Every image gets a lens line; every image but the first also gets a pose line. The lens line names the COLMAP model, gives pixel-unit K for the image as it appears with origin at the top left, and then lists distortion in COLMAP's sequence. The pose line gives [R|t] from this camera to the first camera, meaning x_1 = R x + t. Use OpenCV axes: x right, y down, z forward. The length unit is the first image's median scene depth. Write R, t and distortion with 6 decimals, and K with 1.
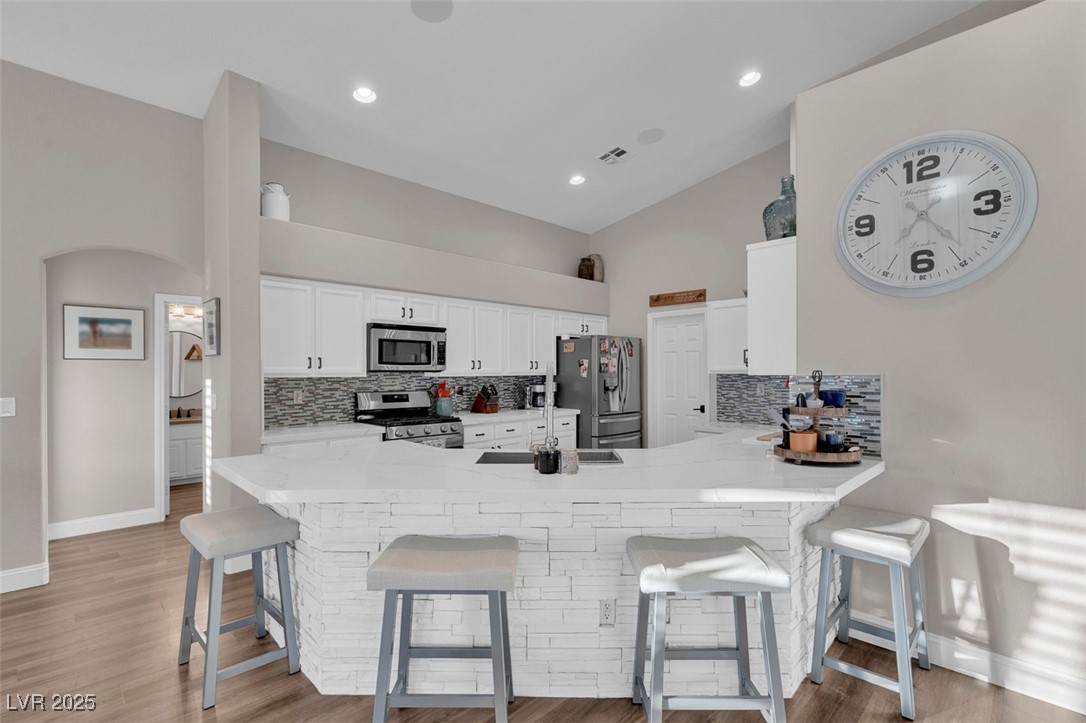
lens RADIAL K [[494.1, 0, 532.7], [0, 494.1, 370.4], [0, 0, 1]] dist [-0.005179, 0.003758]
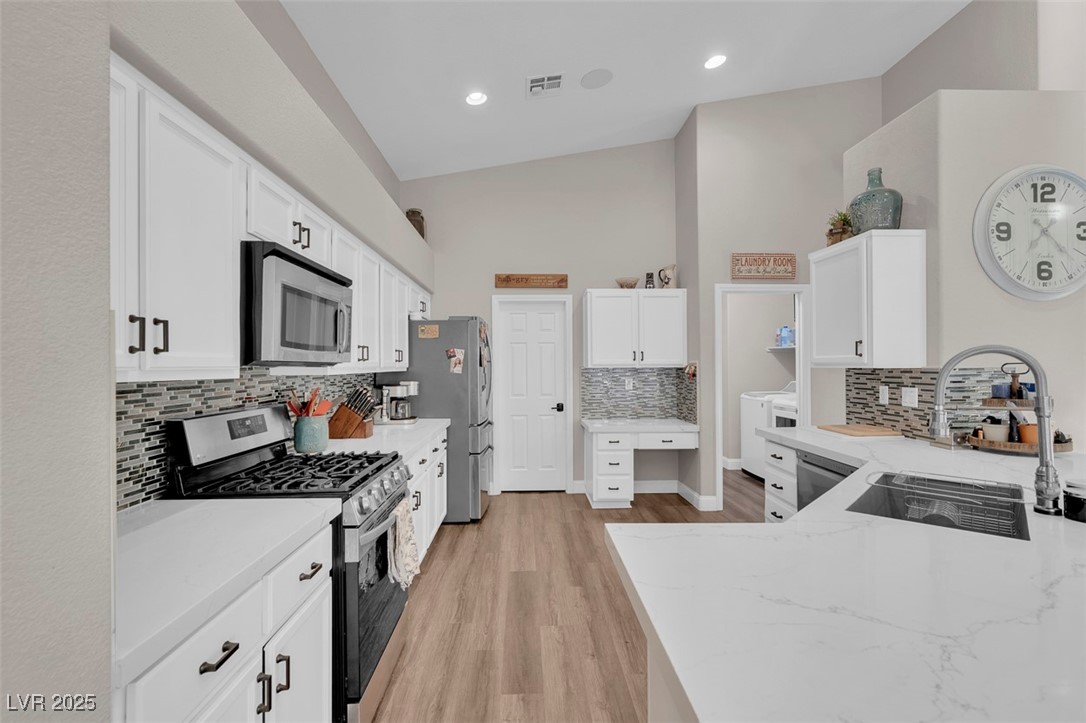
lens RADIAL K [[494.1, 0, 534.7], [0, 494.1, 362.8], [0, 0, 1]] dist [-0.005179, 0.003758]
pose [[0.676969, 0.004882, 0.735995, -0.488514], [0.000340, 0.999976, -0.006945, 0.004279], [-0.736011, 0.004952, 0.676951, 0.591836]]
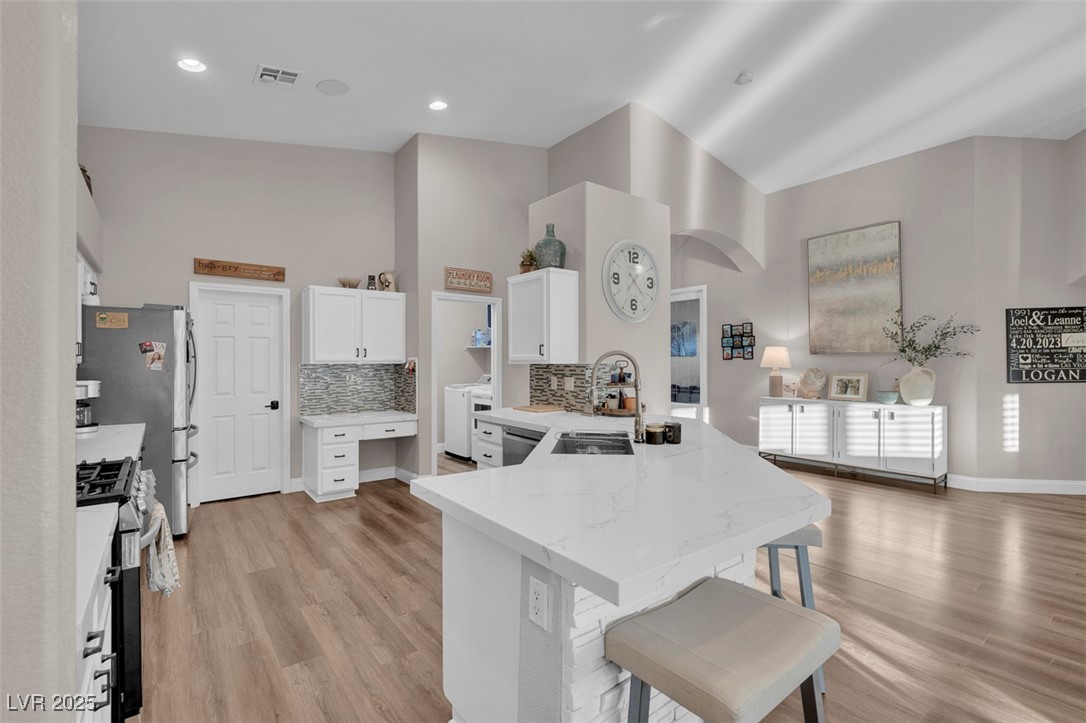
lens RADIAL K [[494.1, 0, 538.5], [0, 494.1, 358.4], [0, 0, 1]] dist [-0.005179, 0.003758]
pose [[0.116096, 0.008831, 0.993199, -0.640741], [-0.000873, 0.999961, -0.008789, 0.004721], [-0.993238, 0.000153, 0.116100, 0.617493]]
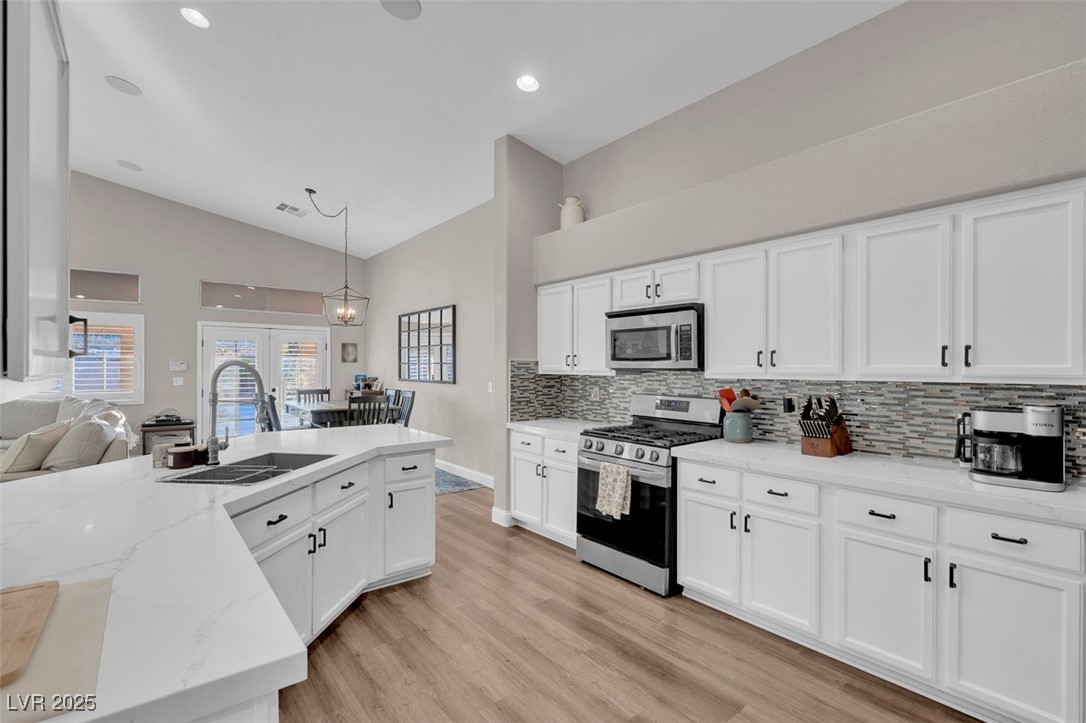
lens RADIAL K [[494.1, 0, 540.5], [0, 494.1, 366.0], [0, 0, 1]] dist [-0.005179, 0.003758]
pose [[-0.087201, -0.000209, -0.996191, 0.556645], [0.000767, 1.000000, -0.000277, -0.003932], [0.996190, -0.000788, -0.087201, 0.989696]]
